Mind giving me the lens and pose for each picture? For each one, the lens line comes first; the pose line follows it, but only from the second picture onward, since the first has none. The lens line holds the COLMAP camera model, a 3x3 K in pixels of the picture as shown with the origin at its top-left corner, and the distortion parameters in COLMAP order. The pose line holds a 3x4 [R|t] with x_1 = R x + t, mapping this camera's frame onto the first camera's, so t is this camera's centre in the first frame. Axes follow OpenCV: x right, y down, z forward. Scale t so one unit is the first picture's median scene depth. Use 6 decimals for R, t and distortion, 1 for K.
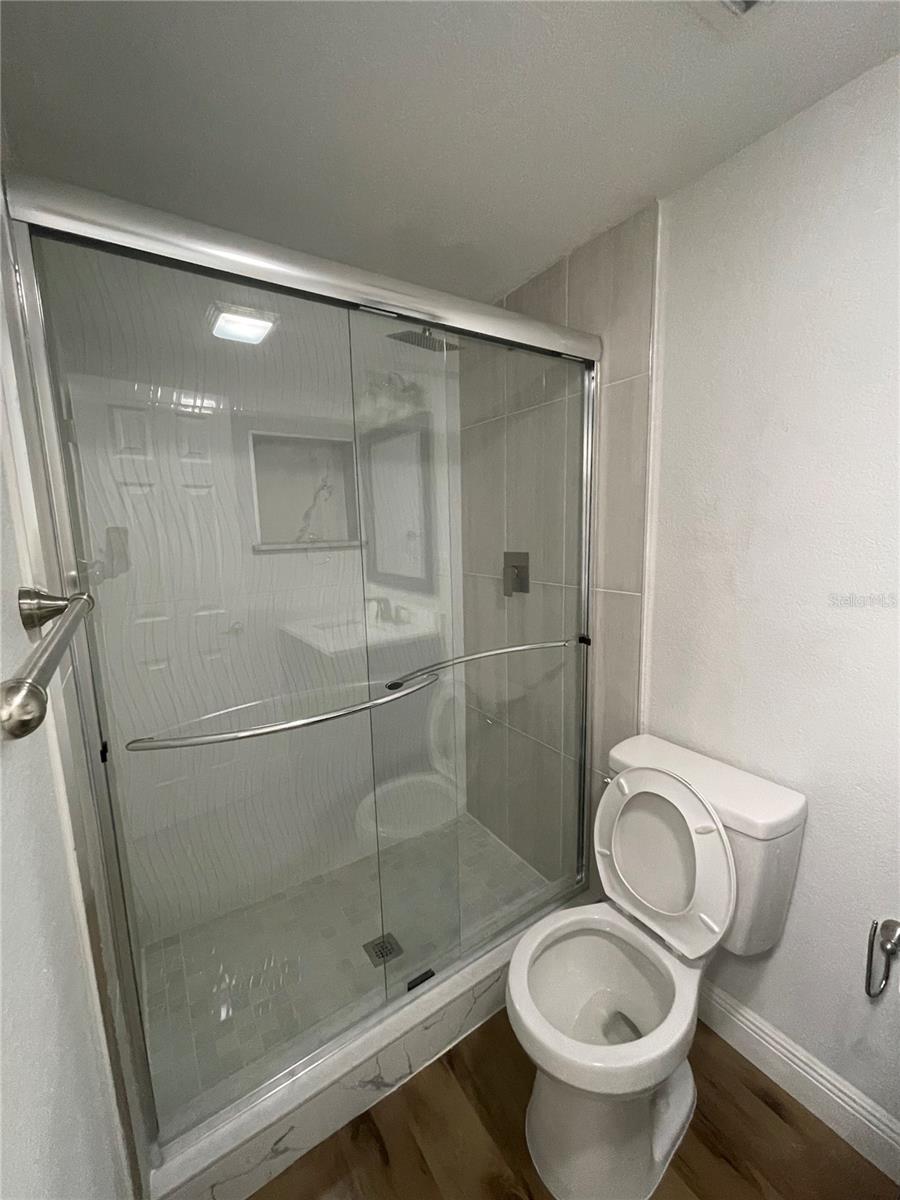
lens RADIAL K [[488.0, 0, 451.6], [0, 488.0, 600.6], [0, 0, 1]] dist [0.001083, 0.000871]
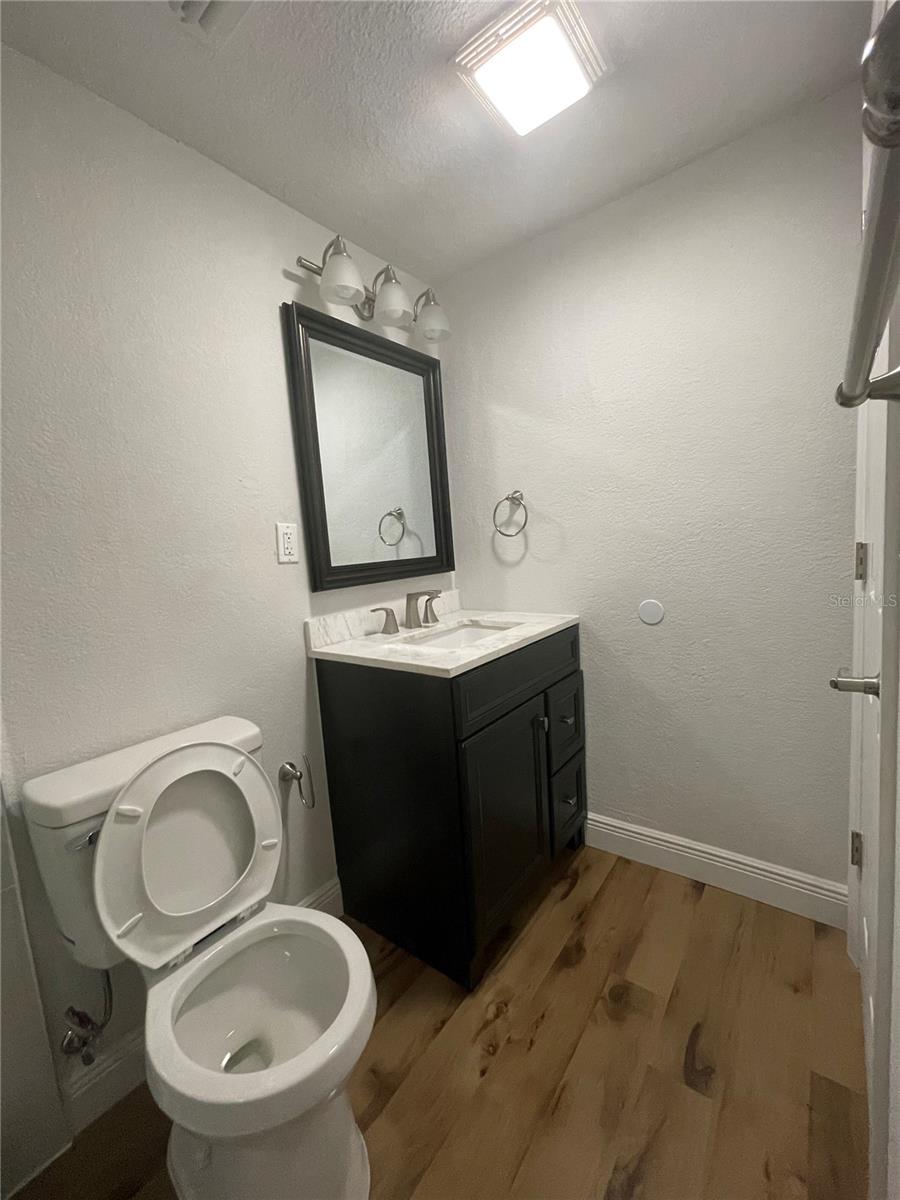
lens RADIAL K [[488.0, 0, 449.5], [0, 488.0, 597.9], [0, 0, 1]] dist [0.001083, 0.000871]
pose [[-0.317953, -0.060367, 0.946183, -0.477049], [0.222999, 0.965212, 0.136517, 0.075124], [-0.921508, 0.254404, -0.293431, 0.684874]]
